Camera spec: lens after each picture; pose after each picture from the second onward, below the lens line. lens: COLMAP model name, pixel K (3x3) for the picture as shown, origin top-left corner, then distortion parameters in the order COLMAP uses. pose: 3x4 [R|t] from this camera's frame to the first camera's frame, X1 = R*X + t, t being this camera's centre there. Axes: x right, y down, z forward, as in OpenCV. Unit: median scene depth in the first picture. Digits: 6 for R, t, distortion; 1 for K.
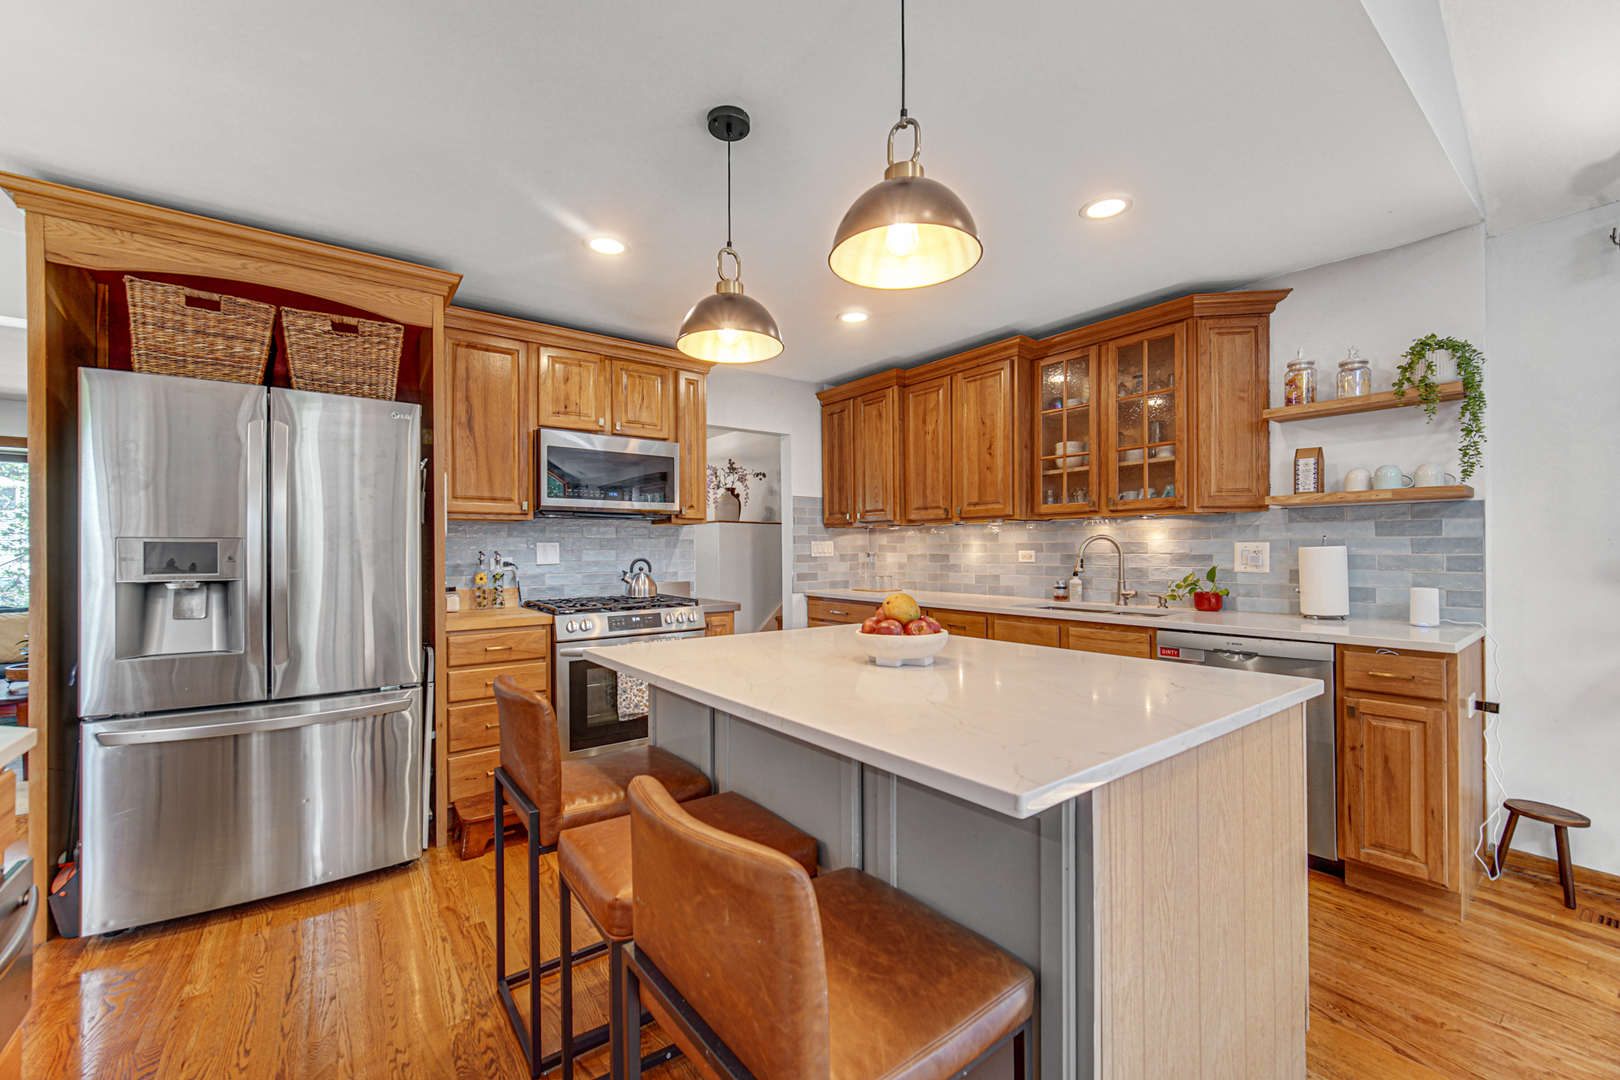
lens RADIAL K [[646.3, 0, 798.6], [0, 646.3, 551.1], [0, 0, 1]] dist [-0.005222, 0.002062]
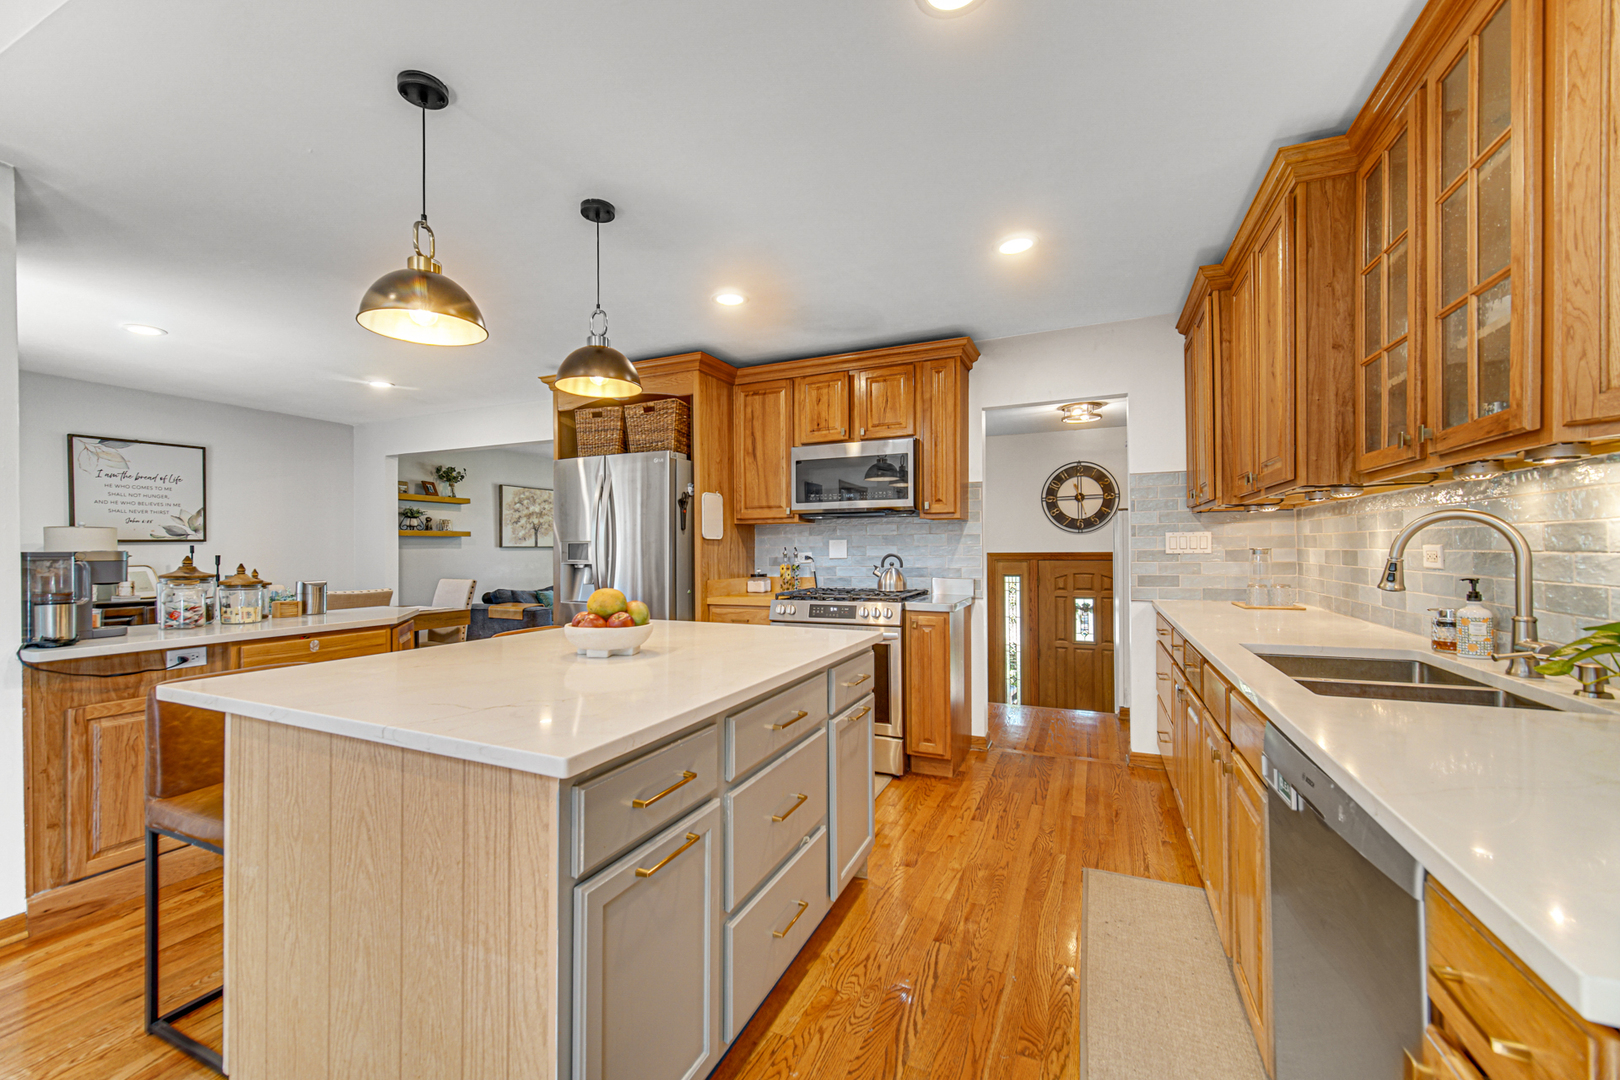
lens RADIAL K [[646.3, 0, 795.5], [0, 646.3, 551.6], [0, 0, 1]] dist [-0.005222, 0.002062]
pose [[0.482370, 0.004972, -0.875954, 0.715166], [0.004205, 0.999959, 0.007991, -0.002011], [0.875958, -0.007538, 0.482329, 0.435122]]
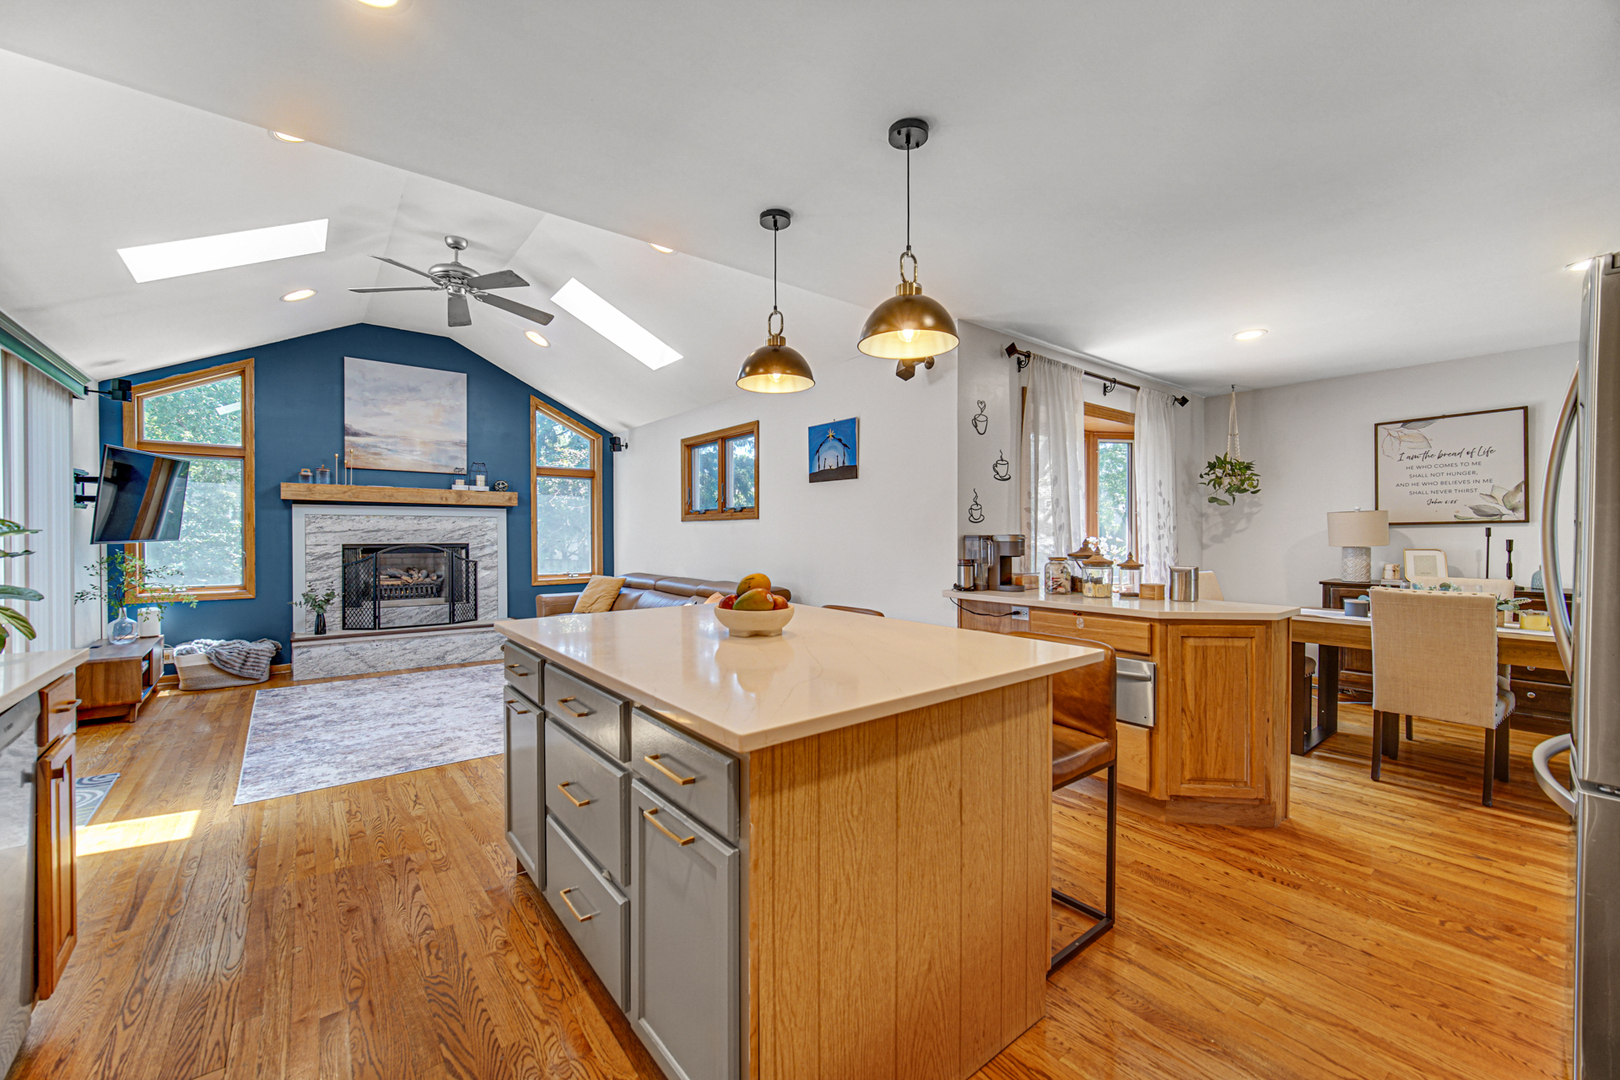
lens RADIAL K [[646.3, 0, 796.5], [0, 646.3, 538.2], [0, 0, 1]] dist [-0.005222, 0.002062]
pose [[-0.999738, 0.003984, -0.022534, 0.063159], [0.003820, 0.999966, 0.007343, -0.004069], [0.022563, 0.007255, -0.999719, 1.241429]]
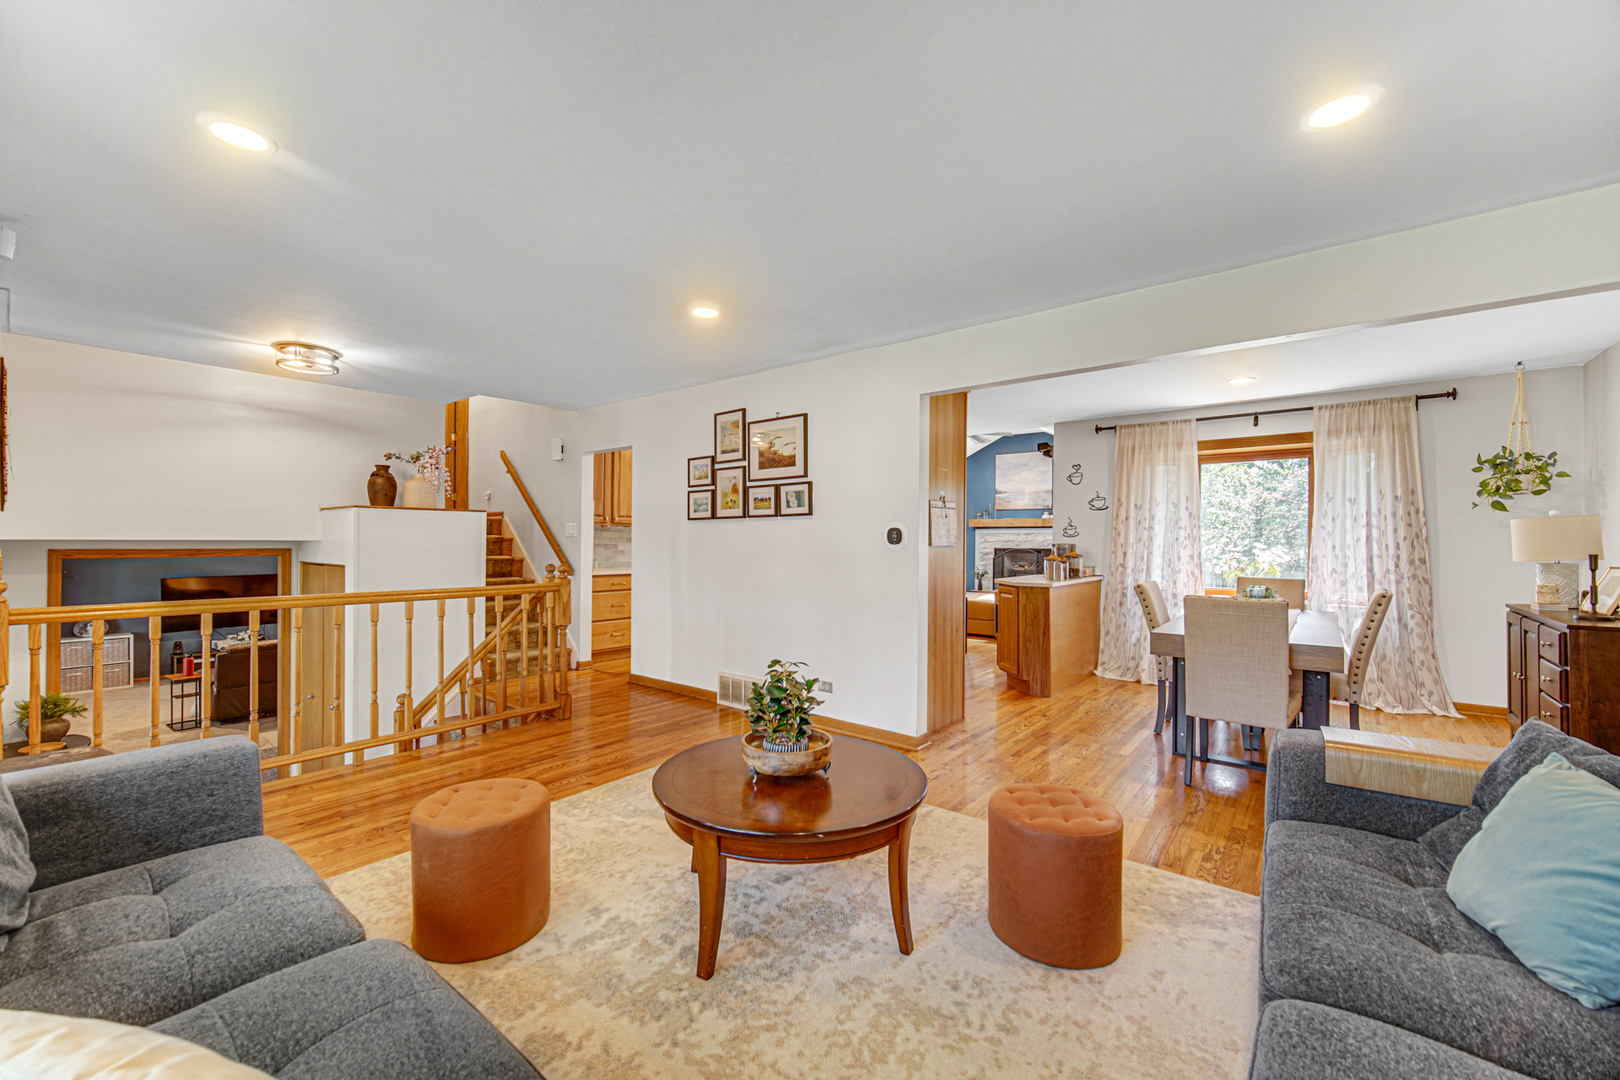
lens RADIAL K [[646.3, 0, 787.2], [0, 646.3, 538.0], [0, 0, 1]] dist [-0.005222, 0.002062]
pose [[-0.233791, 0.008131, 0.972253, -2.140503], [-0.003558, 0.999951, -0.009218, 0.003495], [-0.972280, -0.005615, -0.233750, 1.409757]]
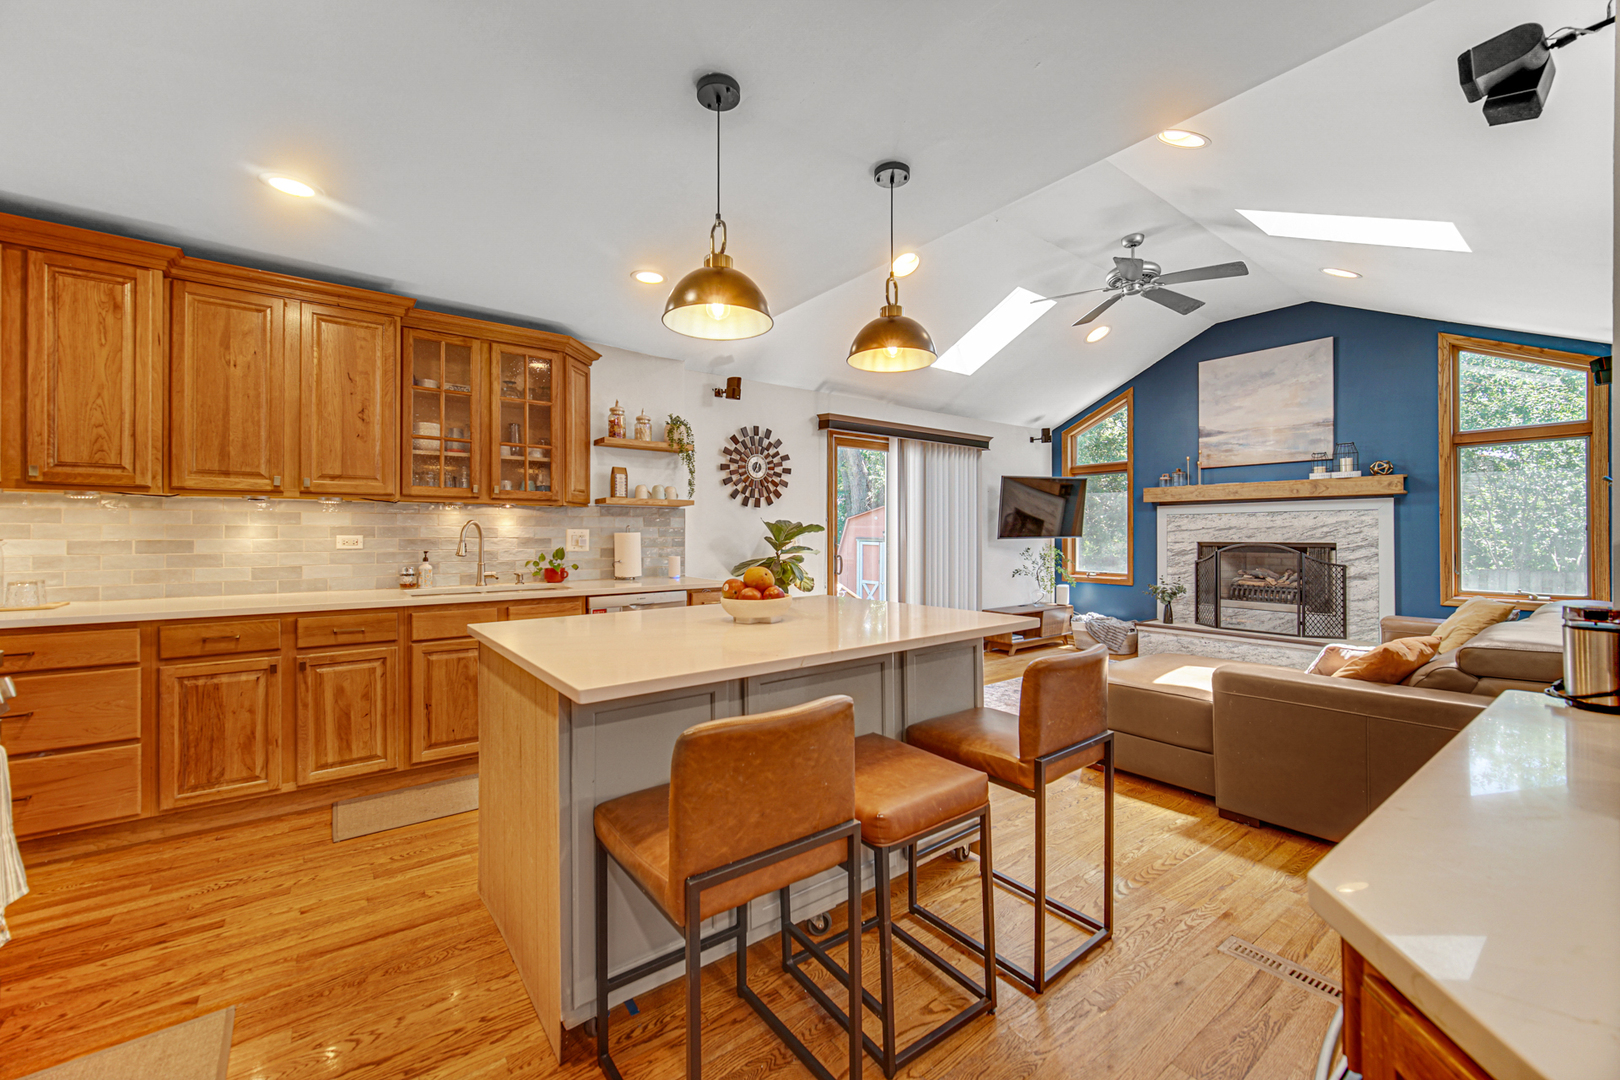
lens RADIAL K [[646.3, 0, 796.5], [0, 646.3, 531.3], [0, 0, 1]] dist [-0.005222, 0.002062]
pose [[0.001698, 0.009912, 0.999949, -0.650674], [0.003269, 0.999945, -0.009918, 0.005565], [-0.999993, 0.003286, 0.001665, 0.528040]]
